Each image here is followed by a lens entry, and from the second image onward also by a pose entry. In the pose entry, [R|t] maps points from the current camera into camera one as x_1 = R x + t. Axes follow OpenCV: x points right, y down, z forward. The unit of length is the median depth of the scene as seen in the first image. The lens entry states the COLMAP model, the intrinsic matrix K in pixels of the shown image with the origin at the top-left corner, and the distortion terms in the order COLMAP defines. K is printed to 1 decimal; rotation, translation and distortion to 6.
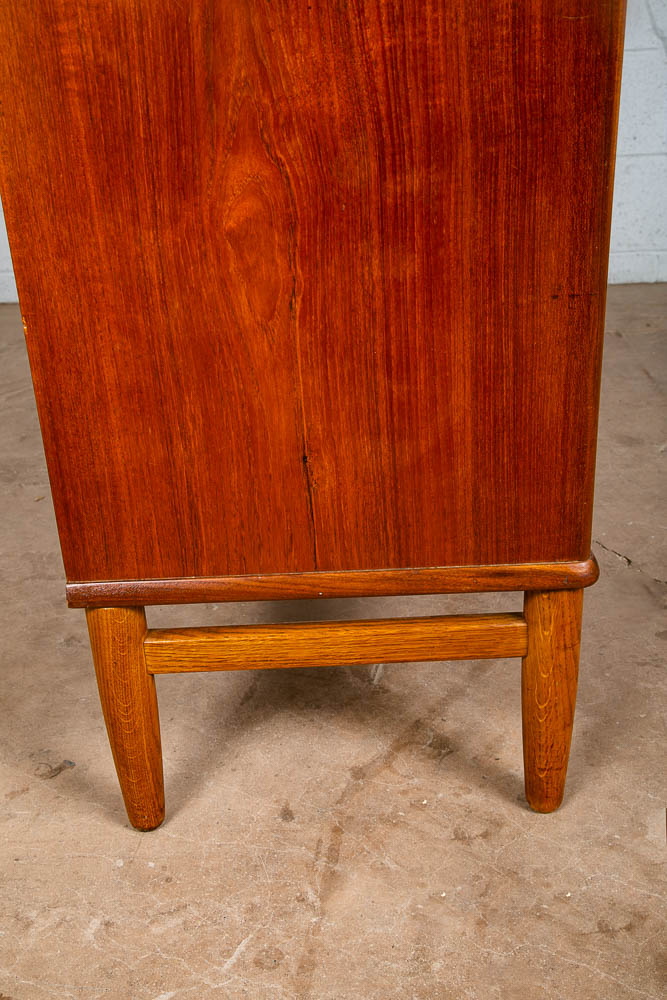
lens RADIAL K [[1115.3, 0, 335.5], [0, 1115.3, 511.6], [0, 0, 1]] dist [0.037435, 0.032028]
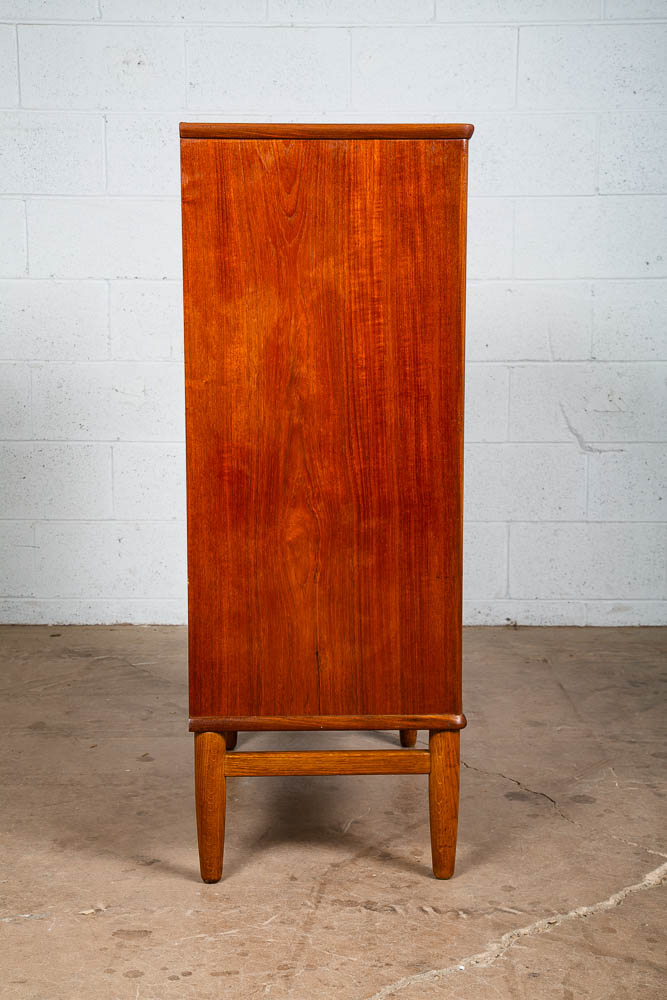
lens RADIAL K [[1539.8, 0, 330.6], [0, 1539.8, 514.5], [0, 0, 1]] dist [0.186631, 0.023931]
pose [[0.998772, 0.039039, 0.030515, -0.098507], [-0.028015, 0.952865, -0.302098, 0.557557], [-0.040870, 0.300872, 0.952788, -1.737468]]
